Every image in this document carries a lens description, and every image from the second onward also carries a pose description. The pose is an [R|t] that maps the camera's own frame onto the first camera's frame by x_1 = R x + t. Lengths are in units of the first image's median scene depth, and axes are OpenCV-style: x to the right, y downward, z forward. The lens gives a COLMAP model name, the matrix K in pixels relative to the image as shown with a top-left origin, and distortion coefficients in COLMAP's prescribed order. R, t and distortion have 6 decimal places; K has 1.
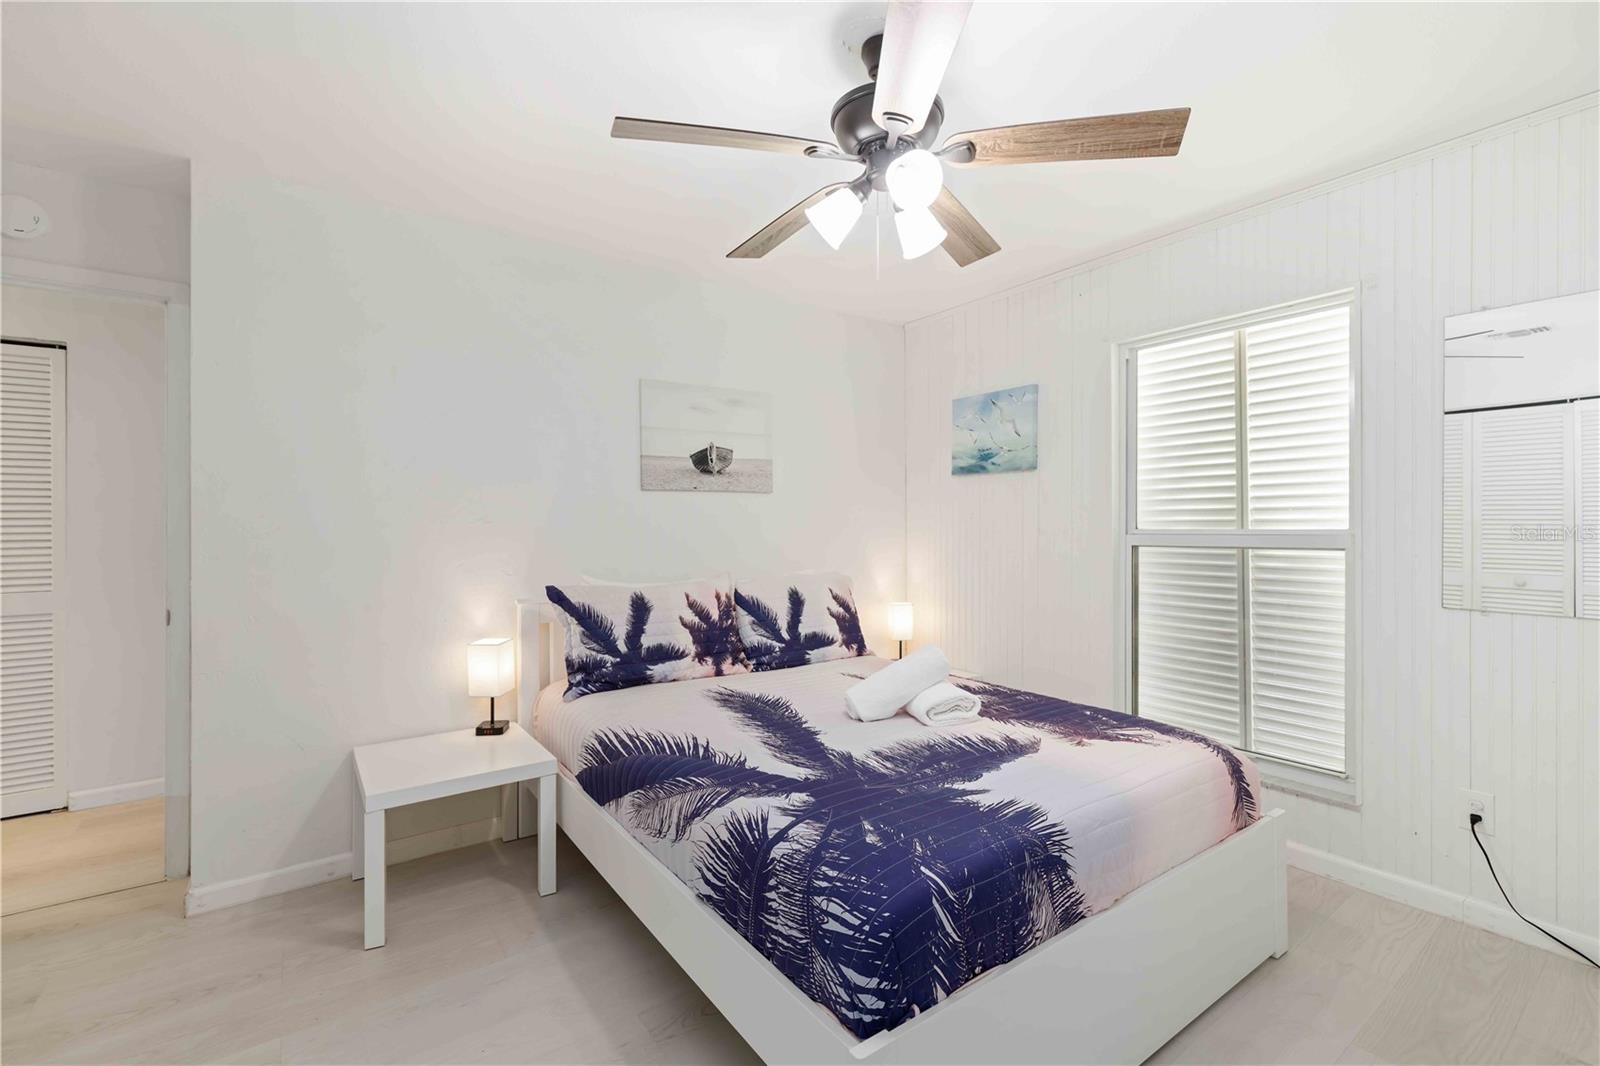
lens RADIAL K [[700.9, 0, 800.4], [0, 700.9, 528.4], [0, 0, 1]] dist [-0.002242, 0.001240]
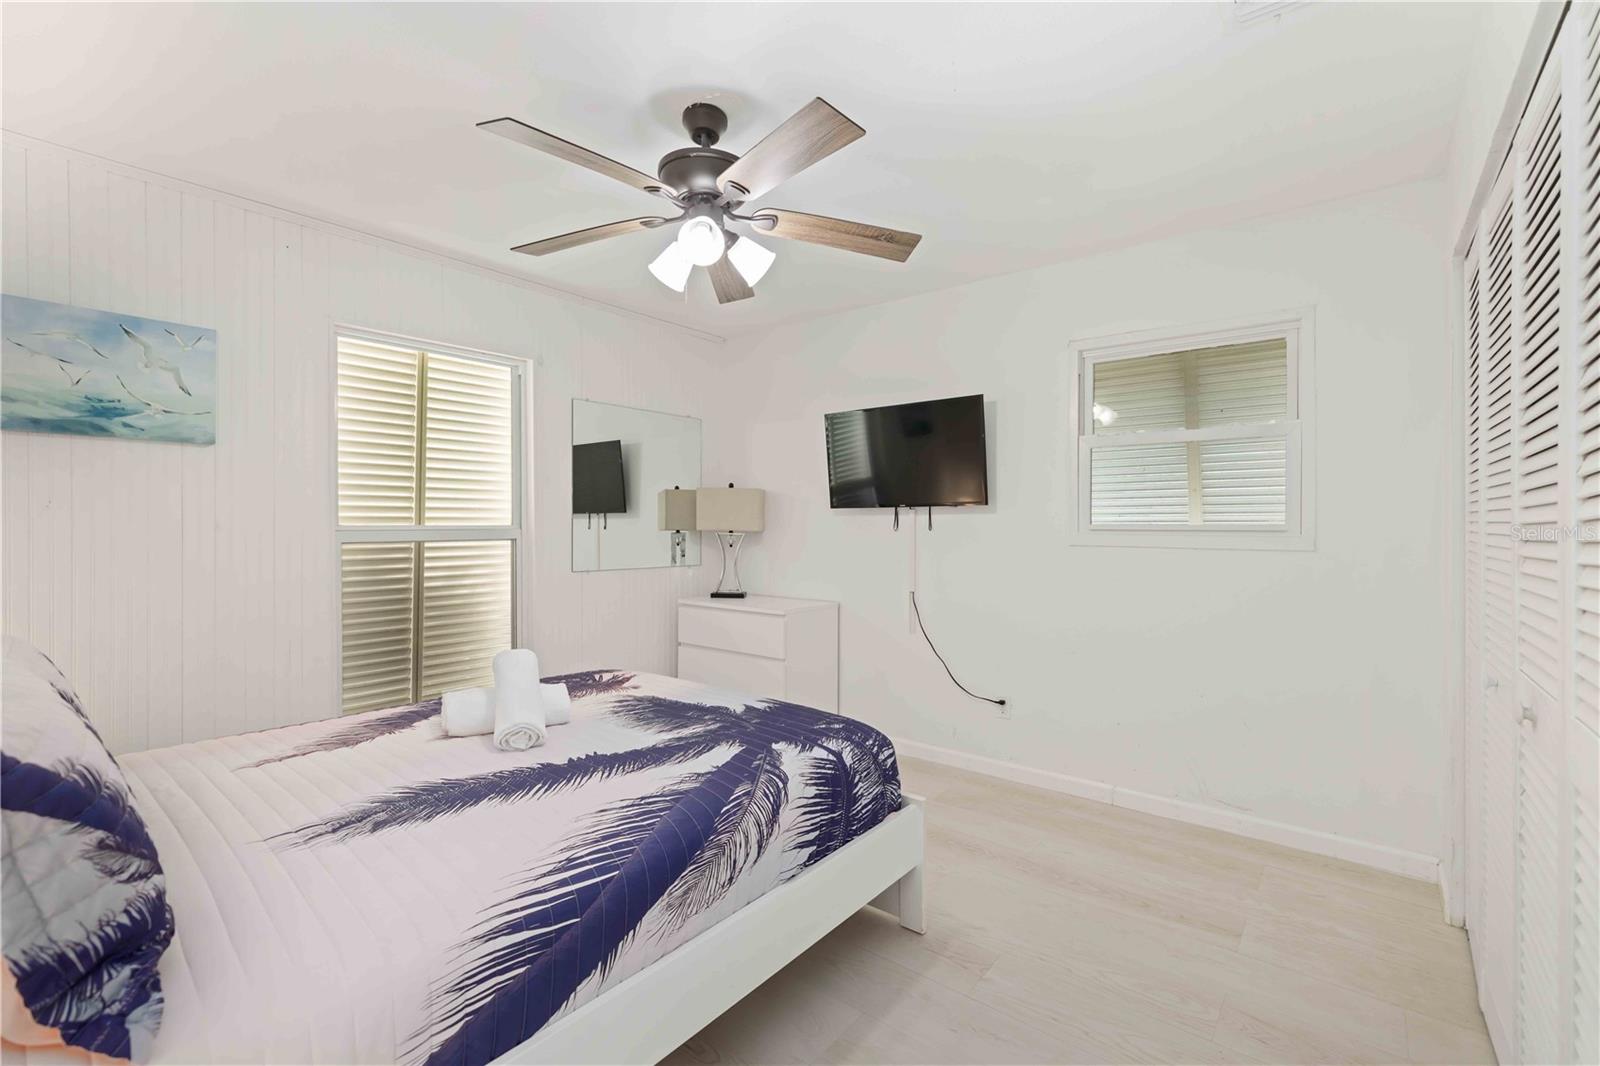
lens RADIAL K [[700.9, 0, 801.4], [0, 700.9, 529.4], [0, 0, 1]] dist [-0.002242, 0.001240]
pose [[-0.265867, -0.006069, 0.963991, -0.896590], [0.001355, 0.999977, 0.006669, 0.001629], [-0.964009, 0.003079, -0.265853, 0.982055]]
